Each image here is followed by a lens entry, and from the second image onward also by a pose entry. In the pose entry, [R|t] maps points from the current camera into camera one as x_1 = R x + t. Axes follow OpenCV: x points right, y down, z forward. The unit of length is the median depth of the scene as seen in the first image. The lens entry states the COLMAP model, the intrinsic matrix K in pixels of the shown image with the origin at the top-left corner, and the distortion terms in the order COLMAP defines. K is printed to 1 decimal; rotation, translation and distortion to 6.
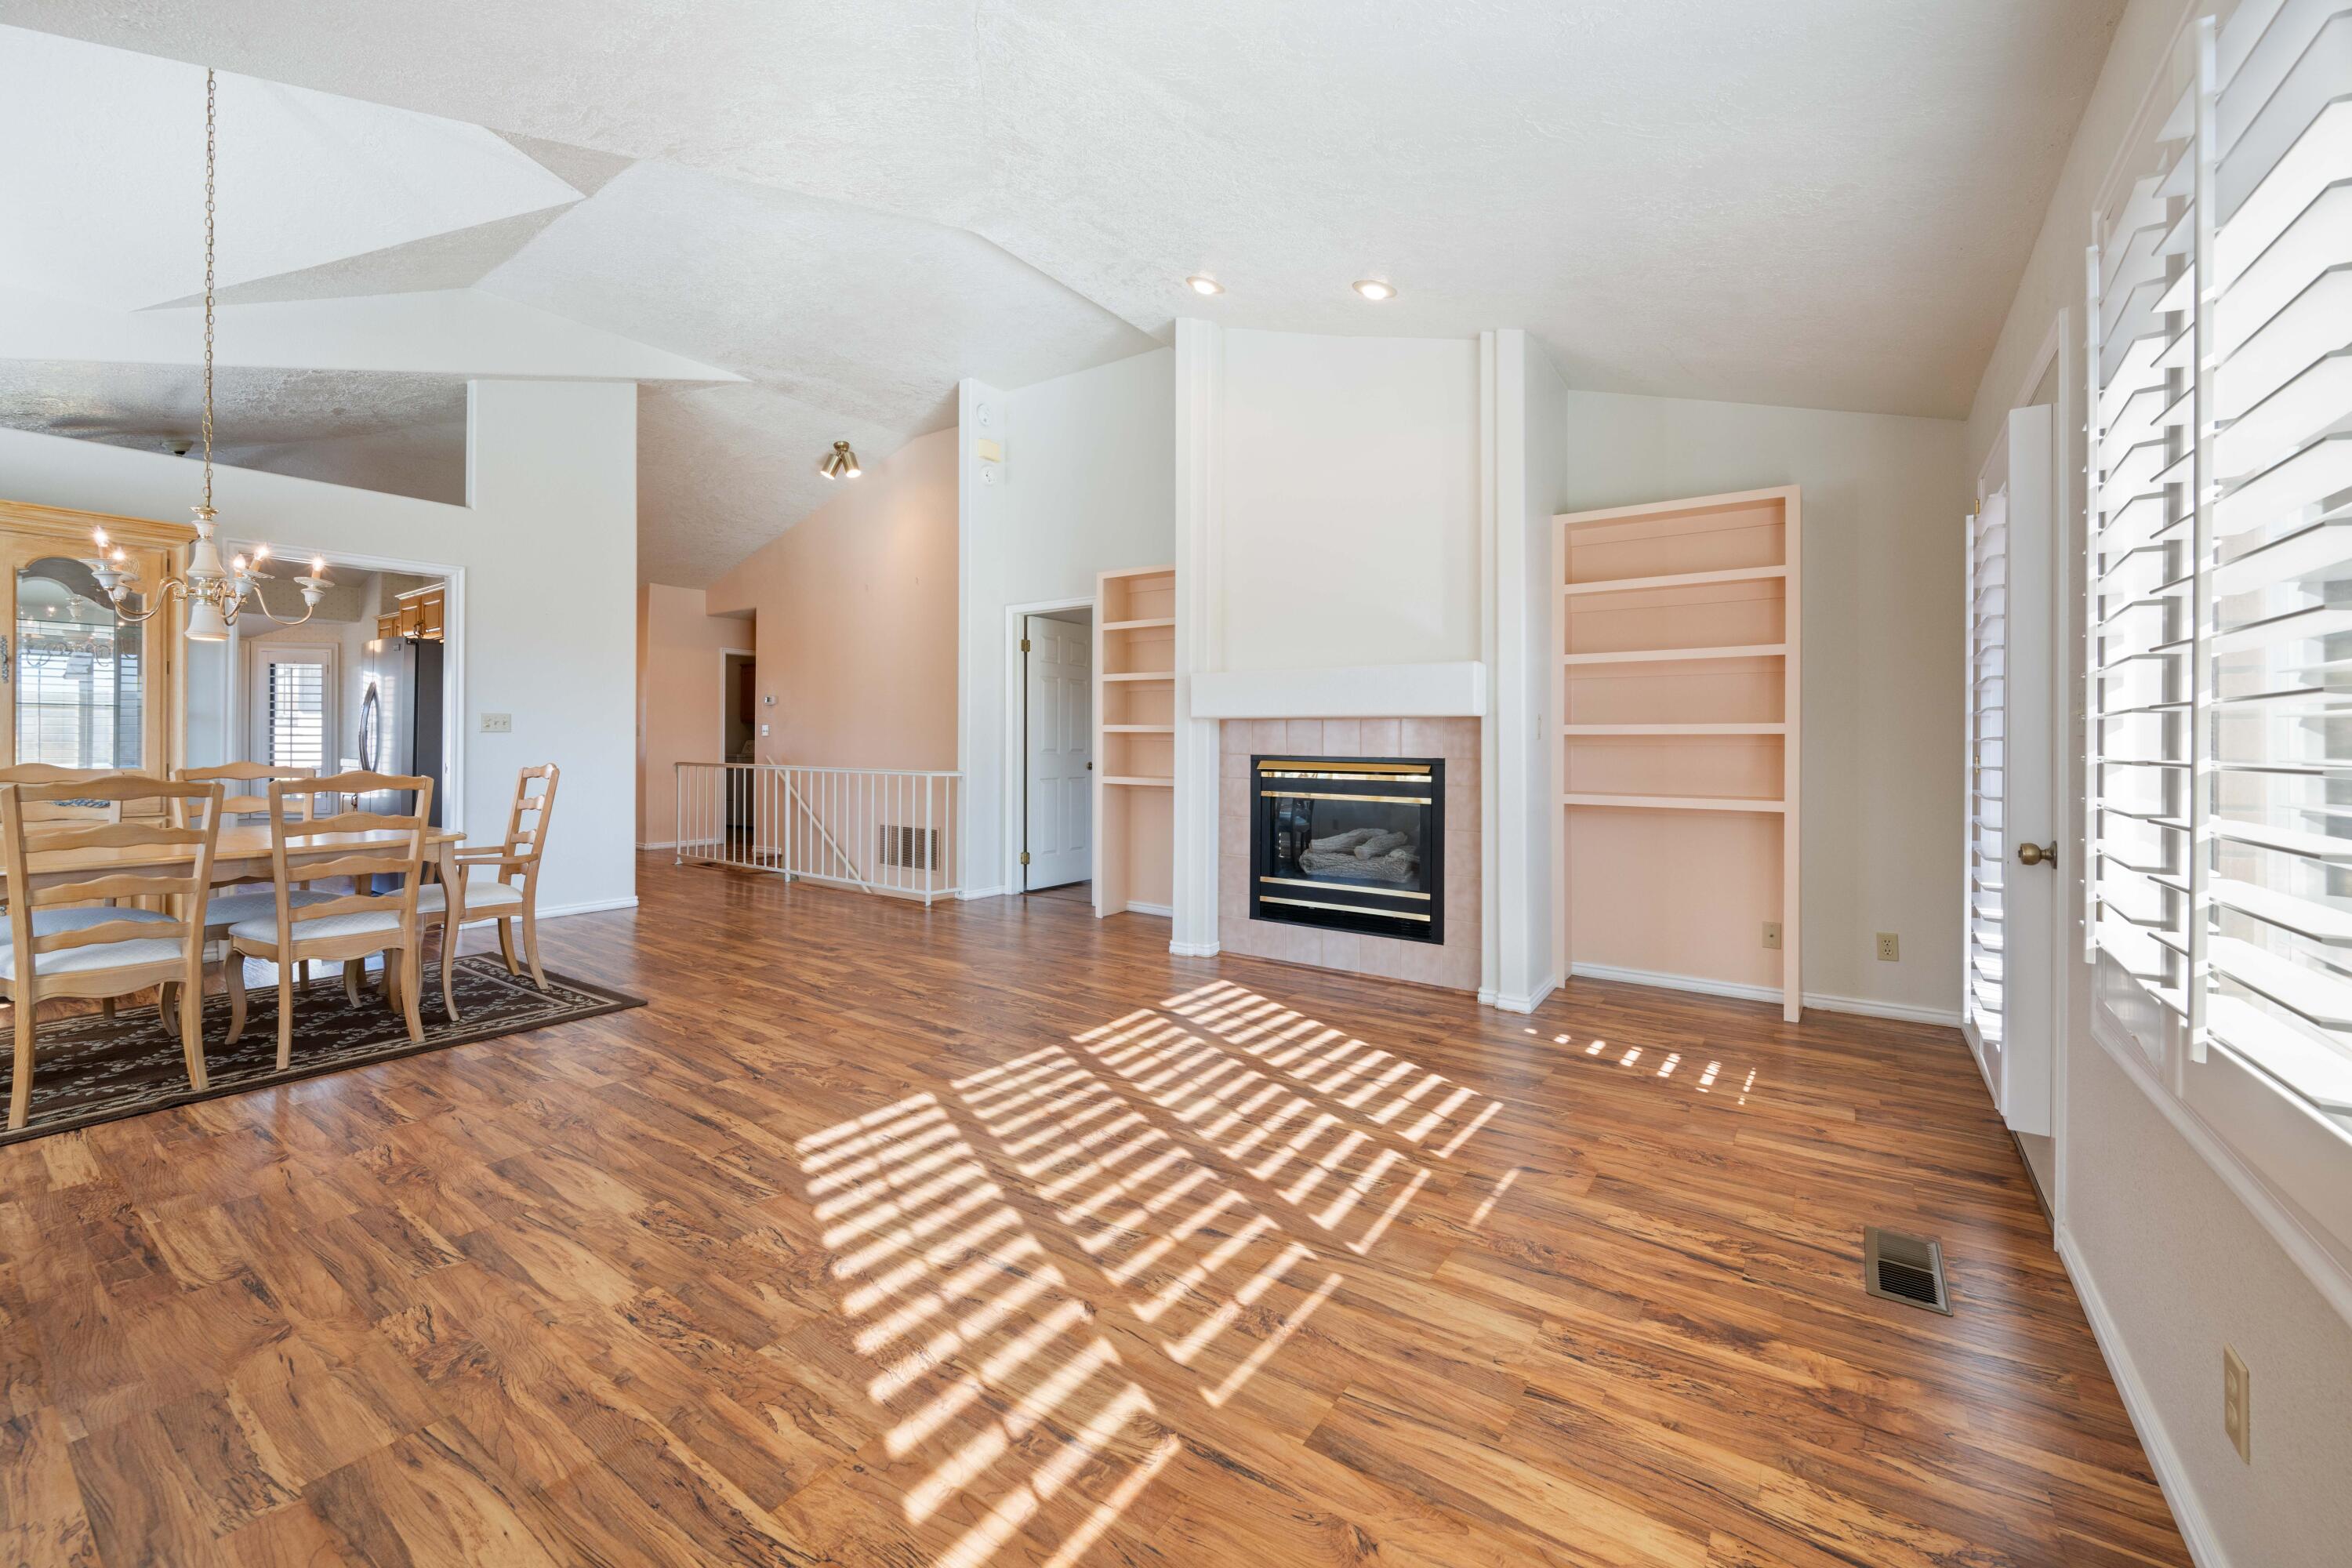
lens RADIAL K [[926.6, 0, 1177.3], [0, 926.6, 749.0], [0, 0, 1]] dist [-0.007116, 0.000083]
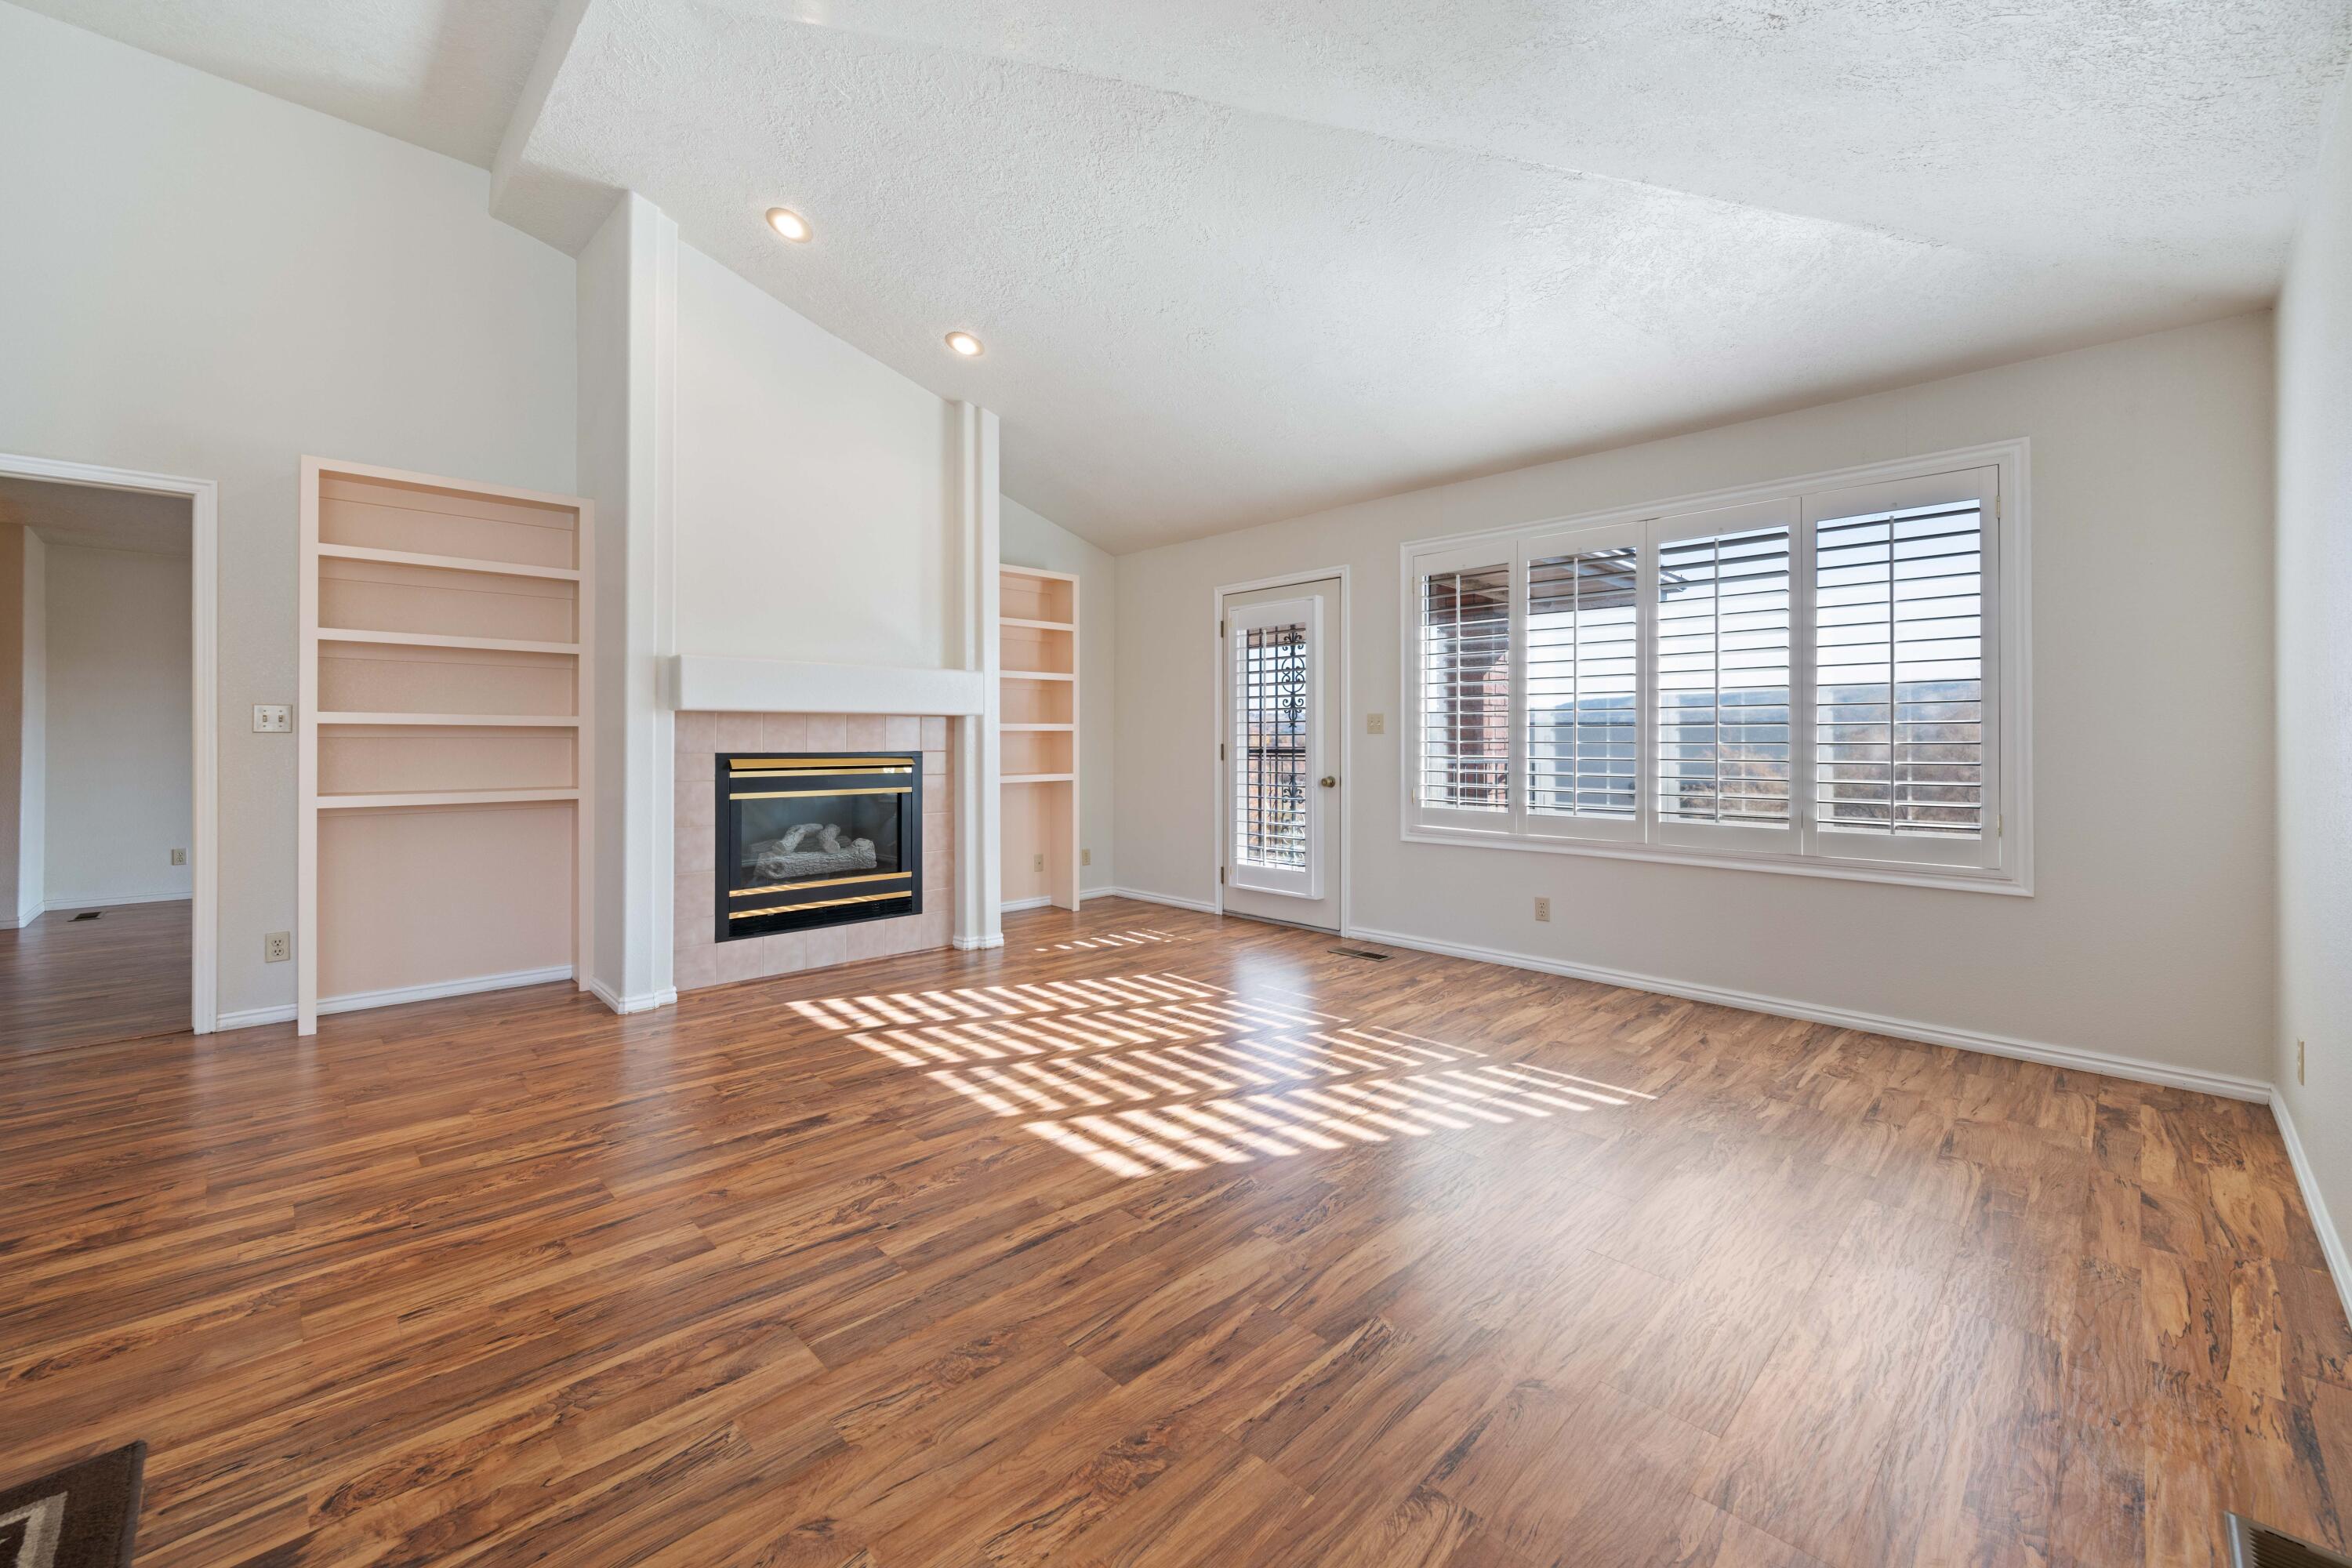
lens RADIAL K [[979.3, 0, 1131.1], [0, 979.3, 777.7], [0, 0, 1]] dist [0.010351, -0.000007]
pose [[0.190327, -0.046095, 0.980638, -1.137069], [0.005795, 0.998932, 0.045830, -0.015632], [-0.981704, -0.003040, 0.190391, 0.685640]]
